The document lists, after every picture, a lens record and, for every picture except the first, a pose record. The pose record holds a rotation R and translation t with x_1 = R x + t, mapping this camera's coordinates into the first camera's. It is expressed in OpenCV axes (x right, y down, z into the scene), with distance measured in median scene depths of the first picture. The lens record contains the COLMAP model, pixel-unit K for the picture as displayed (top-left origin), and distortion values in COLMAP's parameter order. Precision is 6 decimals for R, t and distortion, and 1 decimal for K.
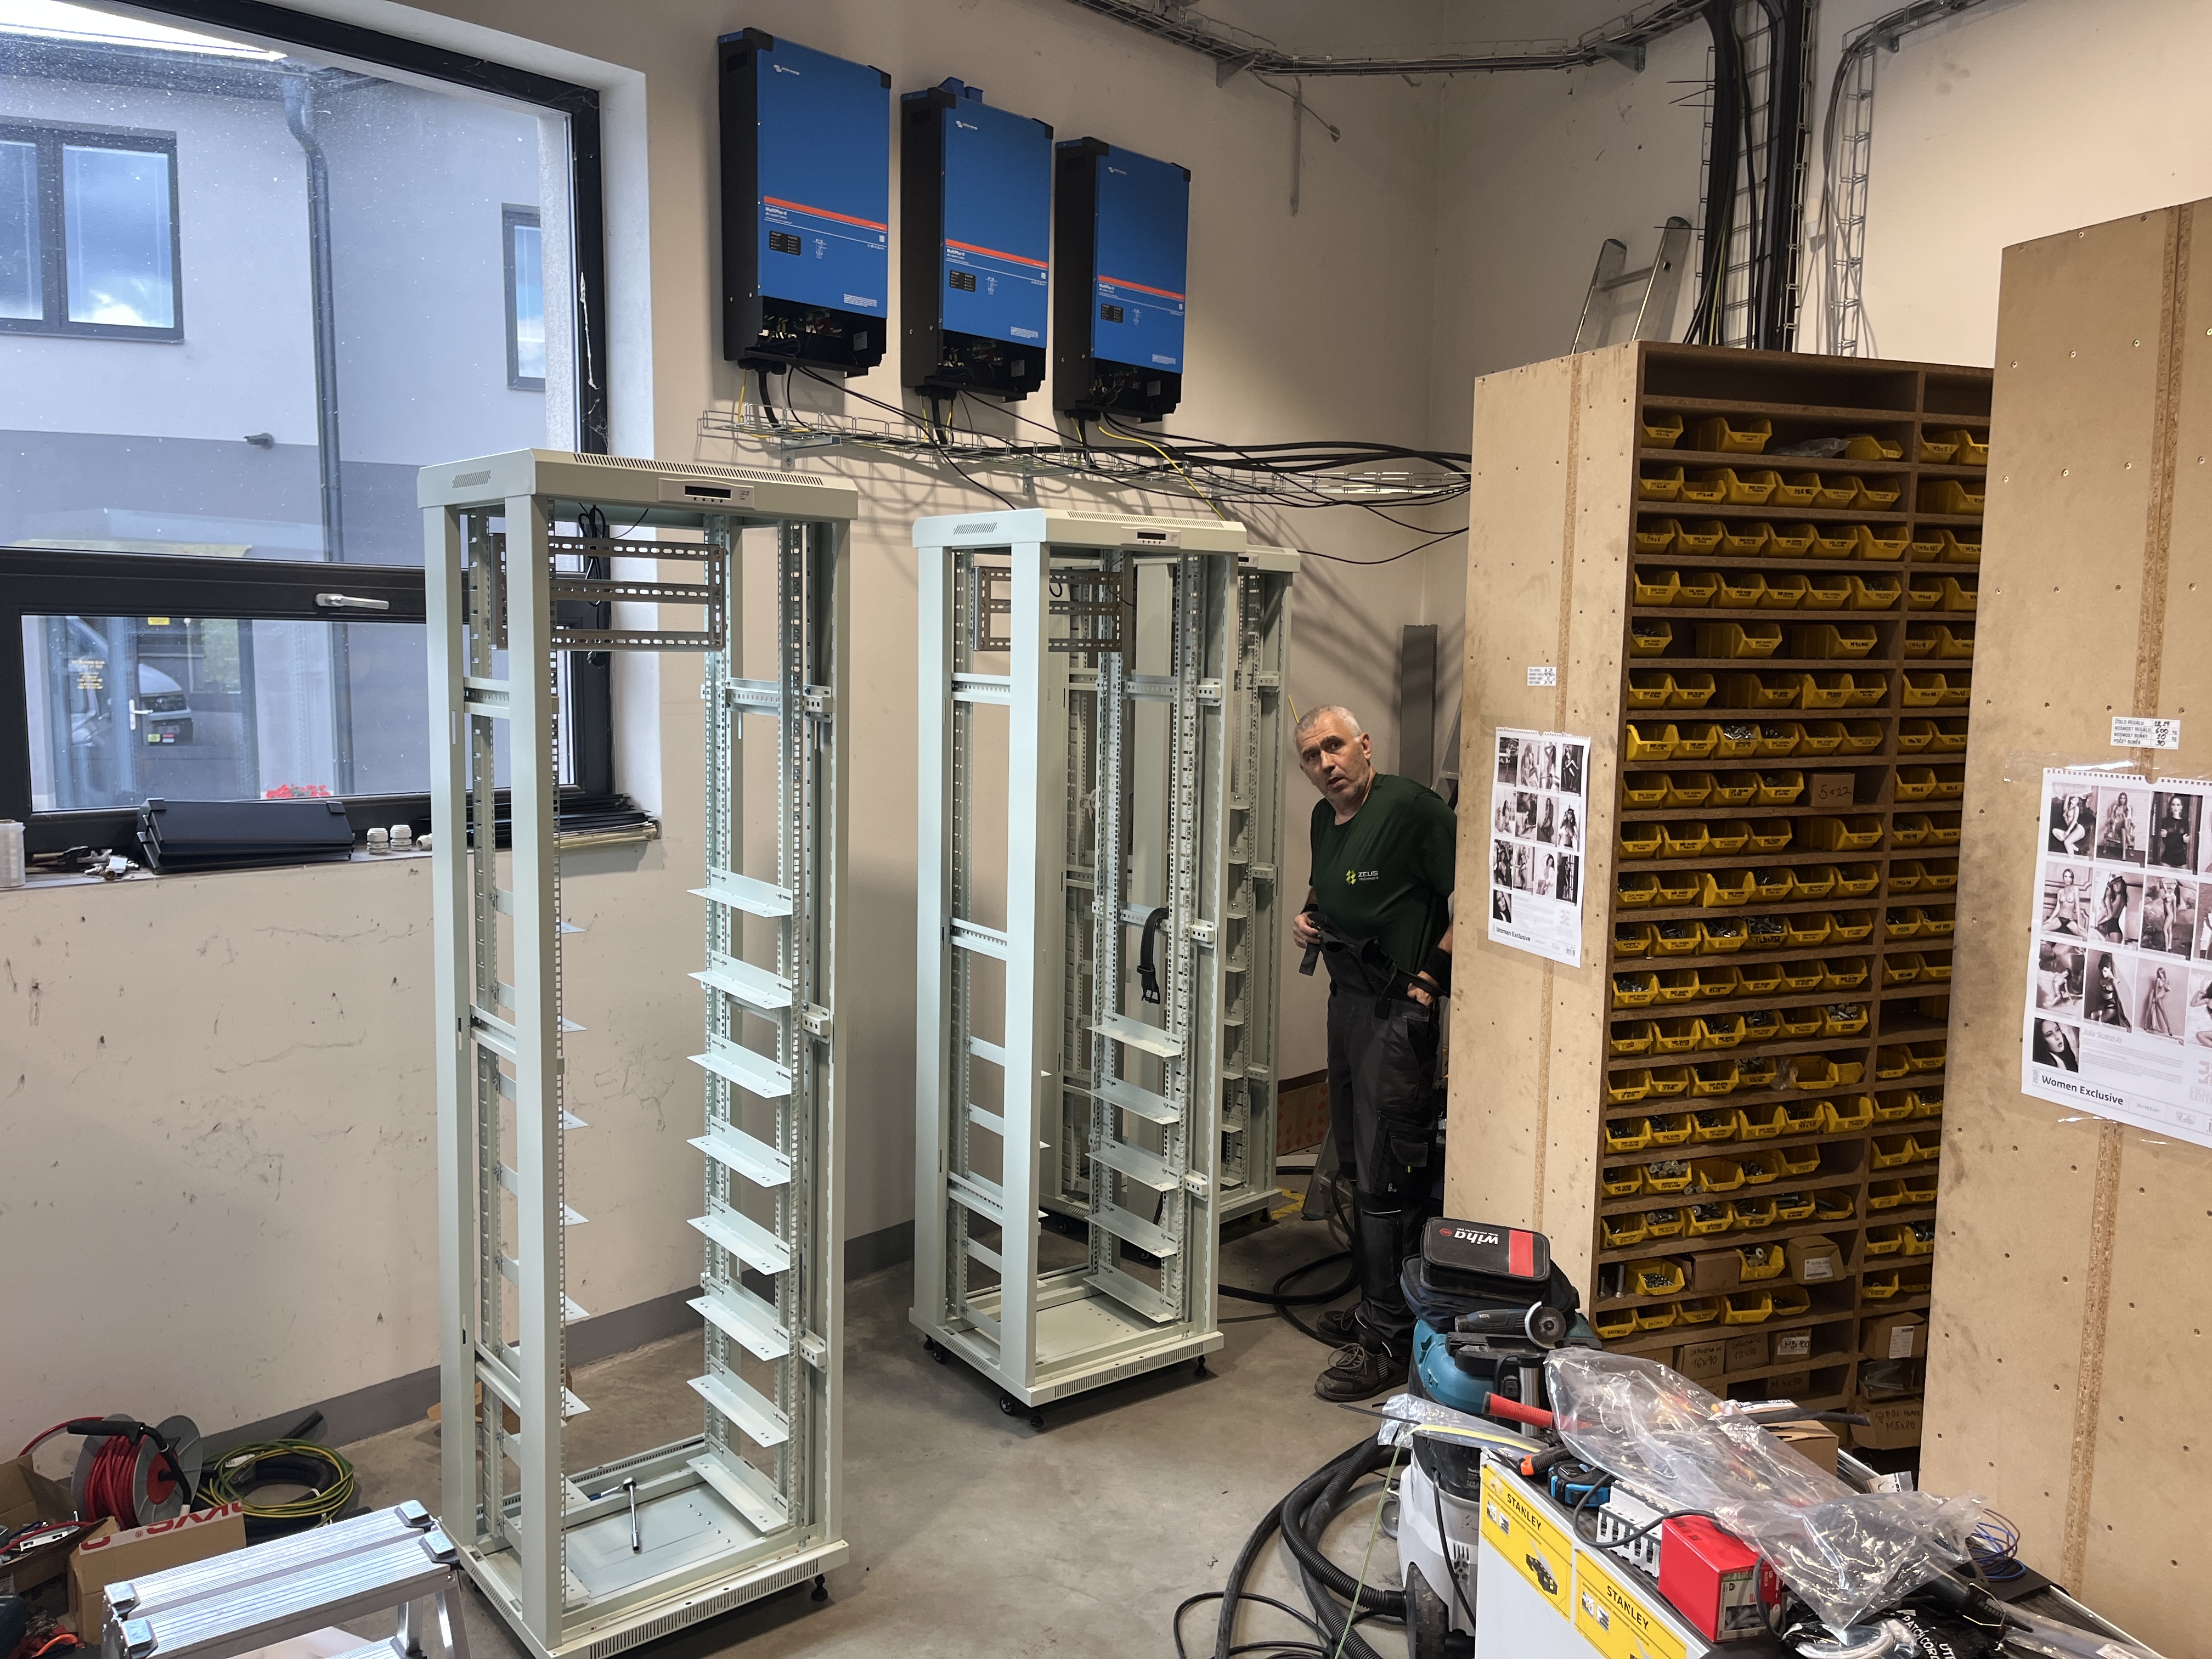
lens RADIAL K [[1683.5, 0, 1116.8], [0, 1683.5, 832.5], [0, 0, 1]] dist [0.059662, -0.069063]
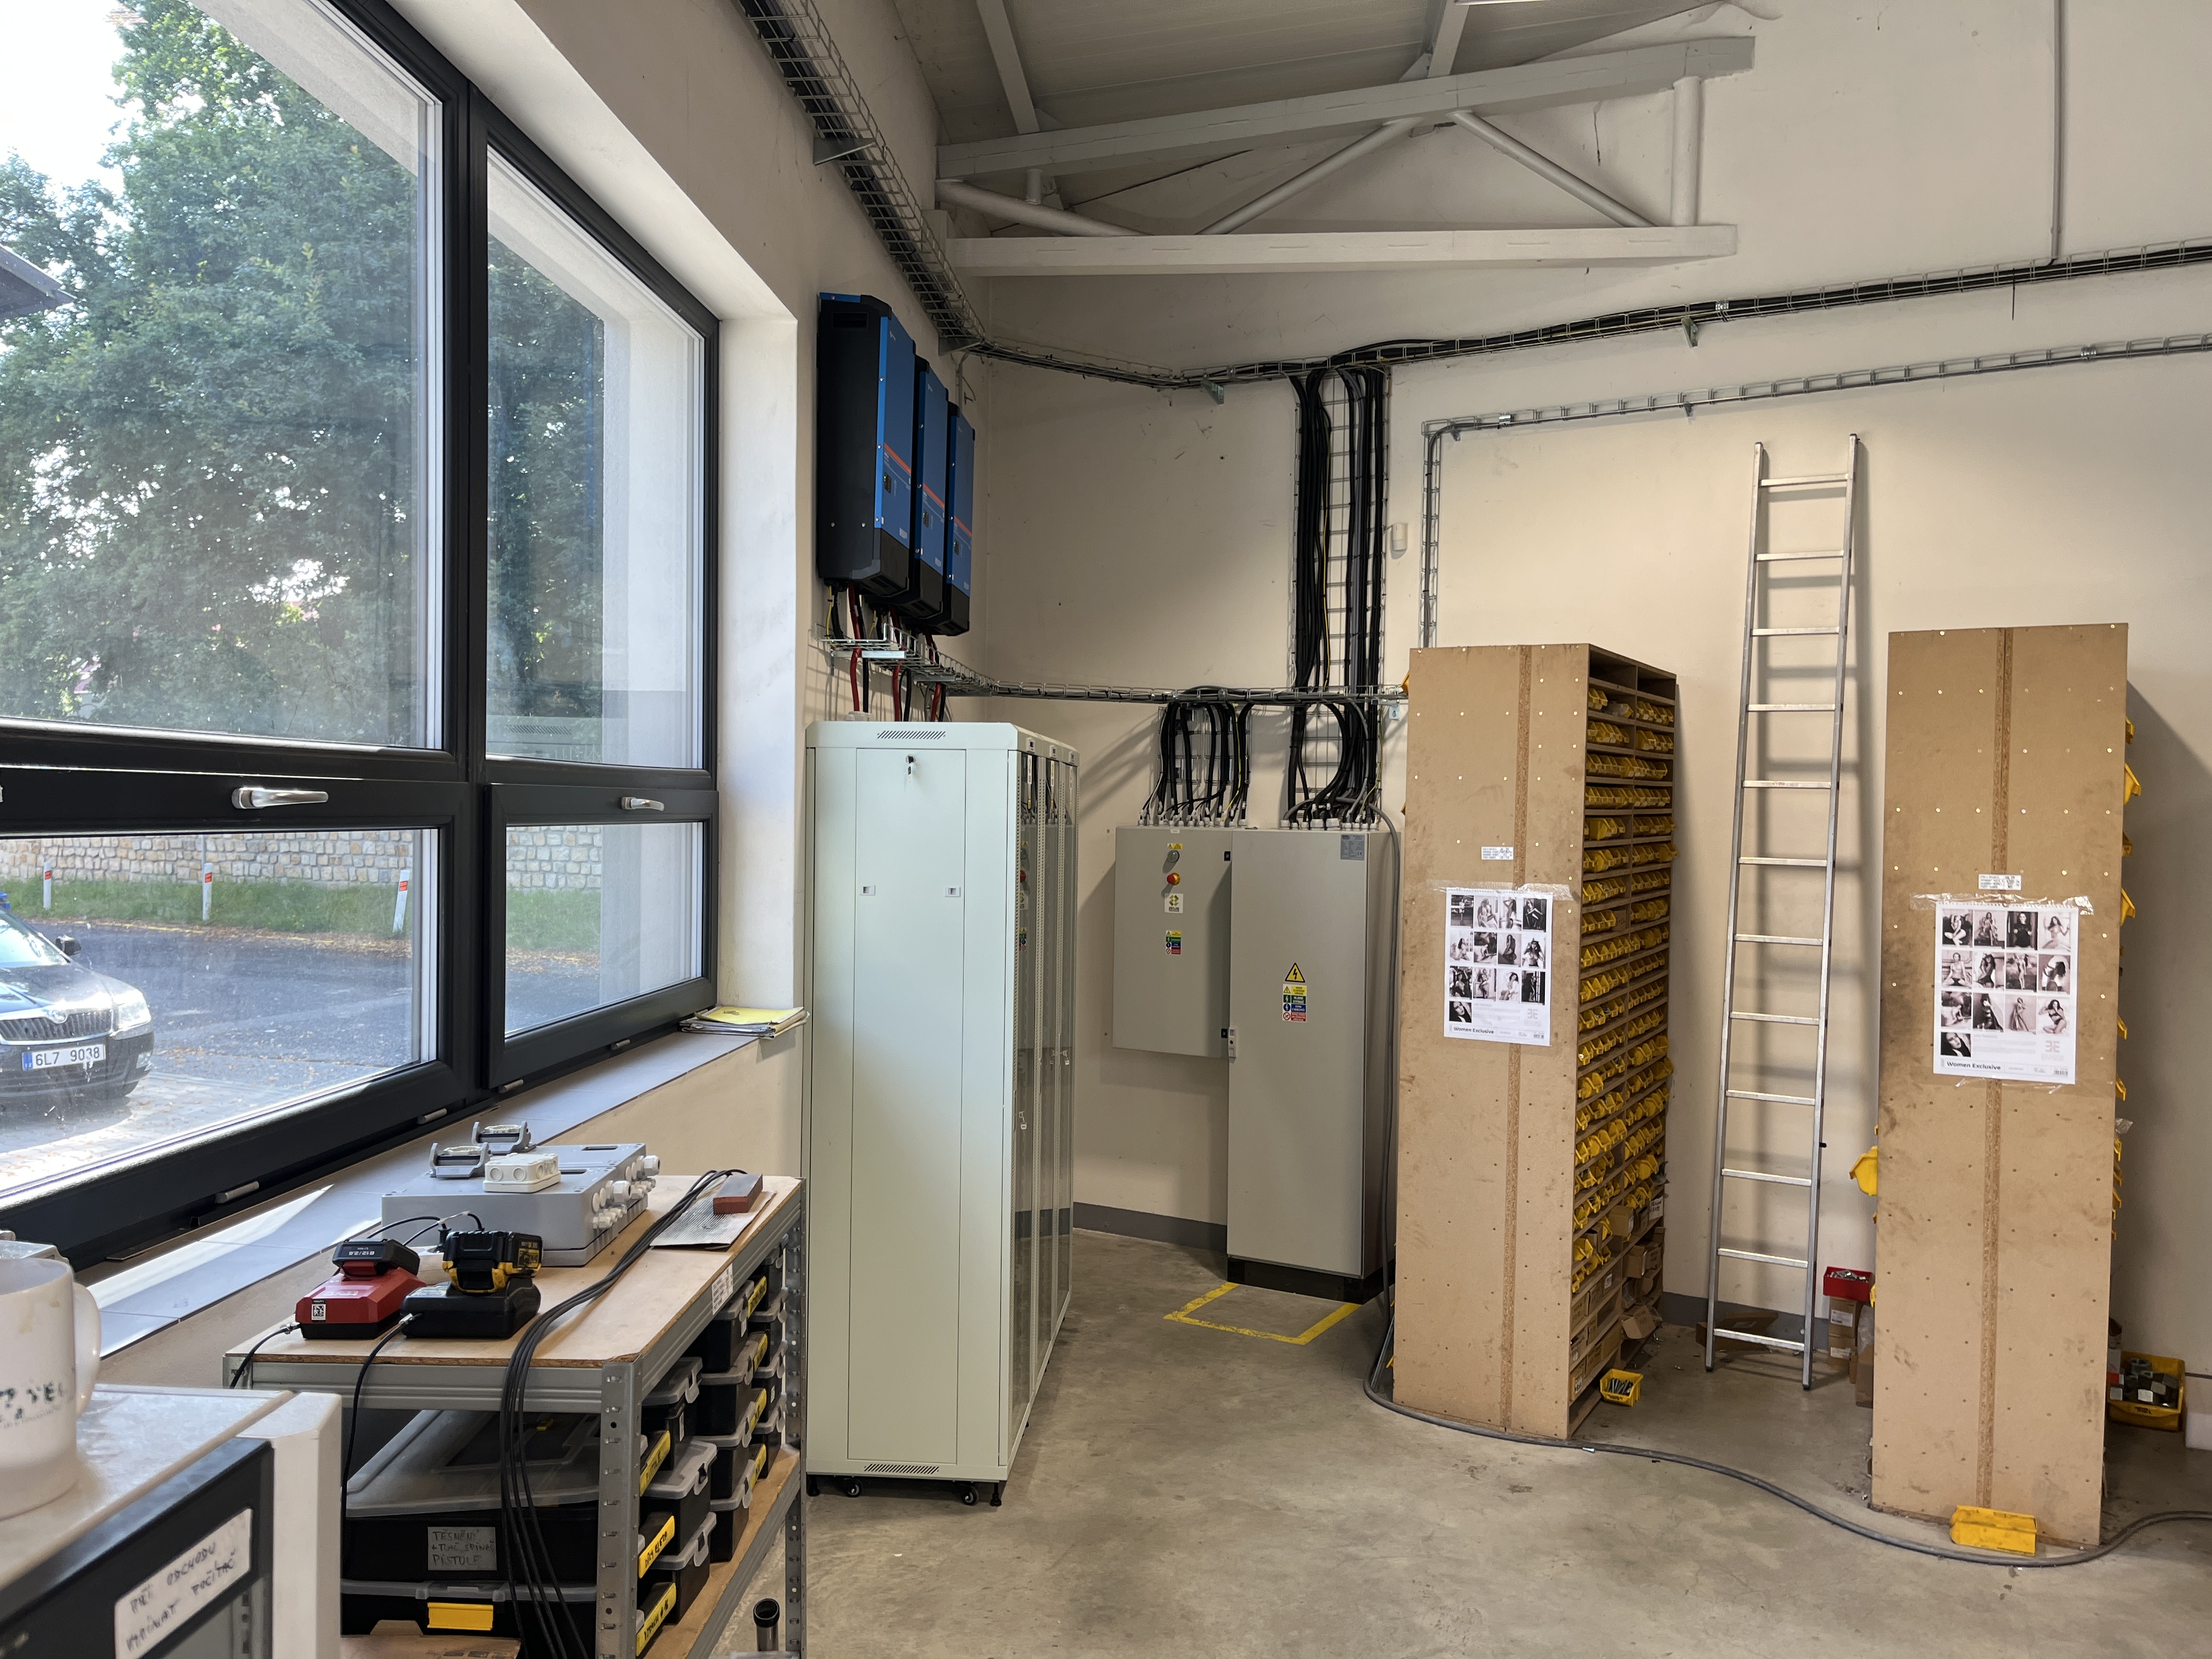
lens RADIAL K [[1683.5, 0, 1101.5], [0, 1683.5, 845.0], [0, 0, 1]] dist [0.059662, -0.069063]
pose [[0.768177, -0.020173, 0.639920, -0.972736], [0.070579, 0.996080, -0.053325, -0.045139], [-0.636336, 0.086128, 0.766589, 0.082328]]
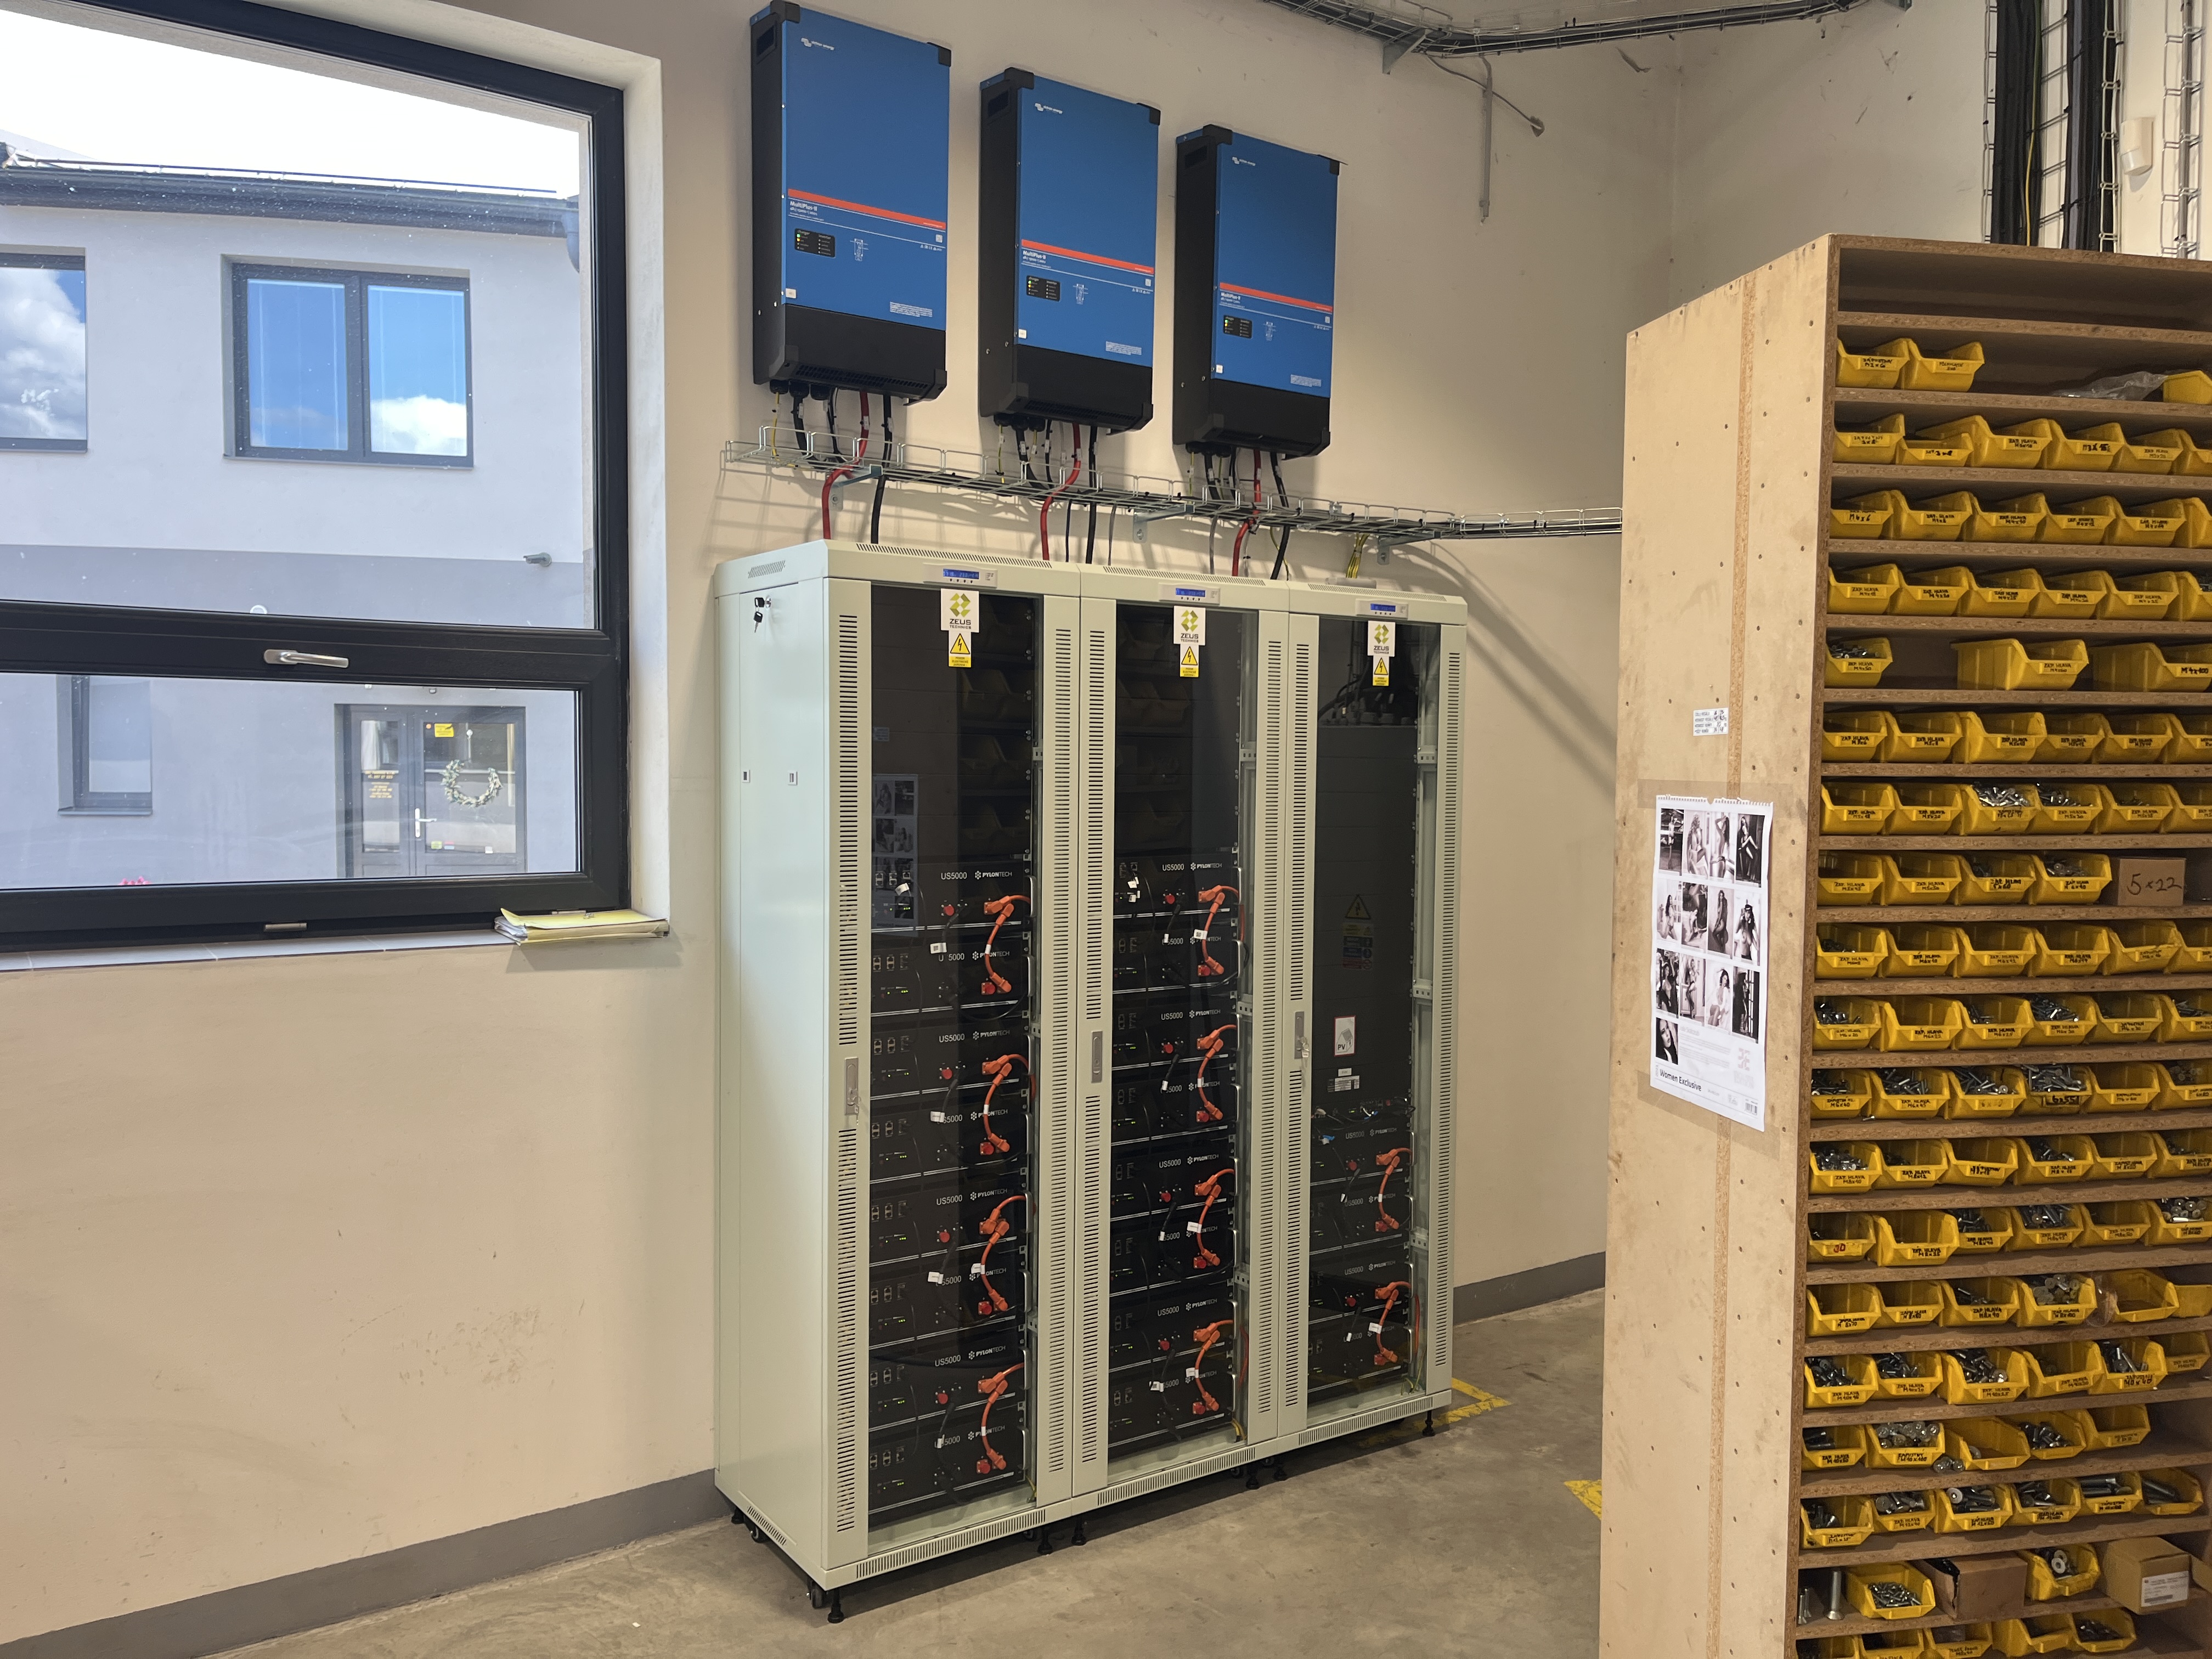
lens RADIAL K [[1683.5, 0, 1113.1], [0, 1683.5, 845.4], [0, 0, 1]] dist [0.059662, -0.069063]
pose [[0.982438, 0.003553, -0.186555, 0.136559], [-0.015300, 0.997986, -0.061567, 0.008689], [0.185961, 0.063340, 0.980513, 0.247733]]
